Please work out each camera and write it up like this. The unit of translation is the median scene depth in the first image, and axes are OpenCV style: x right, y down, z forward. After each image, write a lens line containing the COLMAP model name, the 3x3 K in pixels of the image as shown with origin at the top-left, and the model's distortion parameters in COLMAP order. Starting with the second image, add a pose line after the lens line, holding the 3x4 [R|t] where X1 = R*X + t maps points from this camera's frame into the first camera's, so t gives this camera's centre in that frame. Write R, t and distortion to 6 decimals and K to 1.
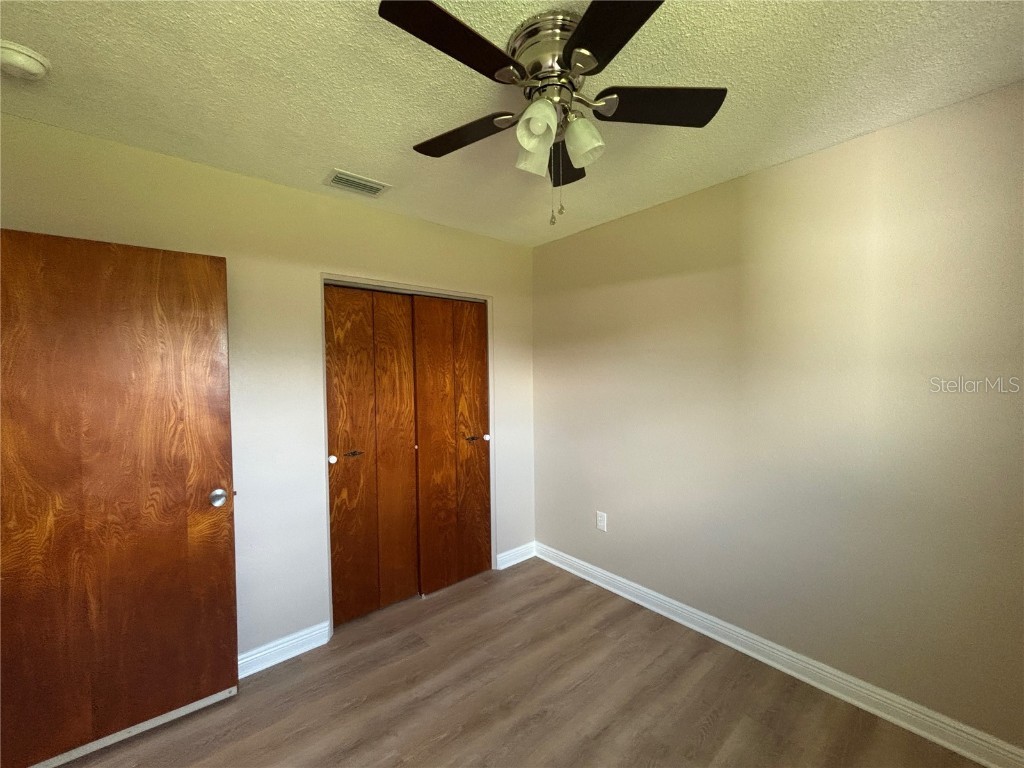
lens RADIAL K [[414.7, 0, 515.3], [0, 414.7, 388.6], [0, 0, 1]] dist [-0.000342, 0.000900]
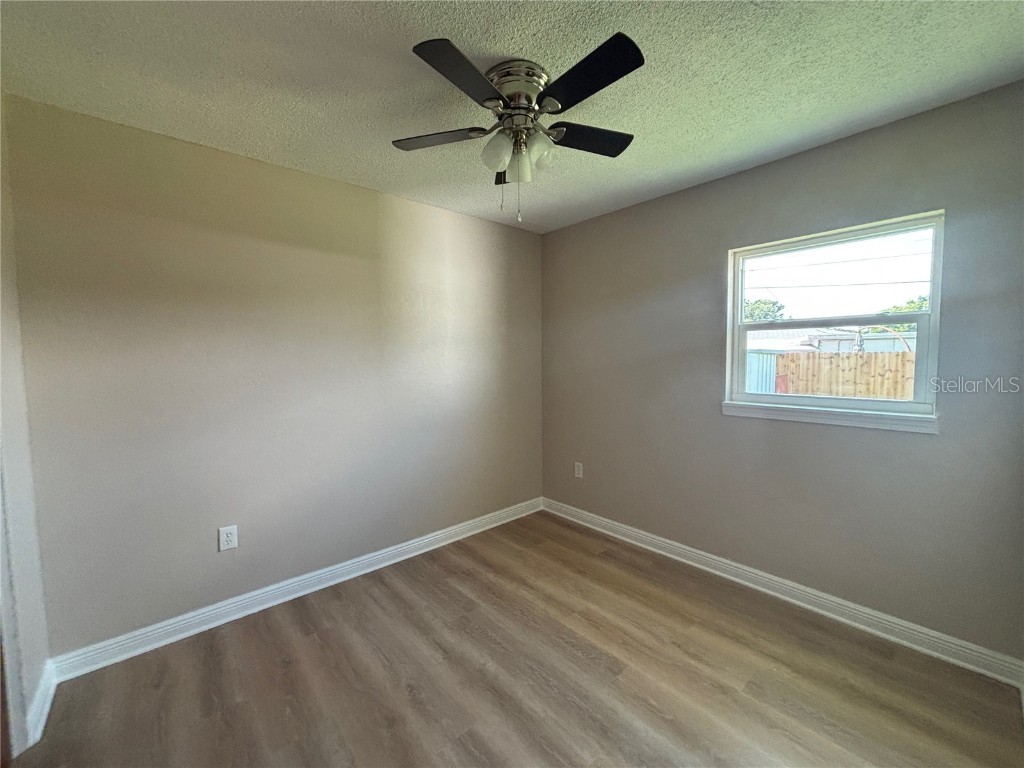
lens RADIAL K [[414.7, 0, 515.2], [0, 414.7, 388.0], [0, 0, 1]] dist [-0.000342, 0.000900]
pose [[-0.001223, -0.065861, 0.997828, -0.718844], [0.050181, 0.996568, 0.065839, 0.024263], [-0.998739, 0.050153, 0.002086, 0.598004]]
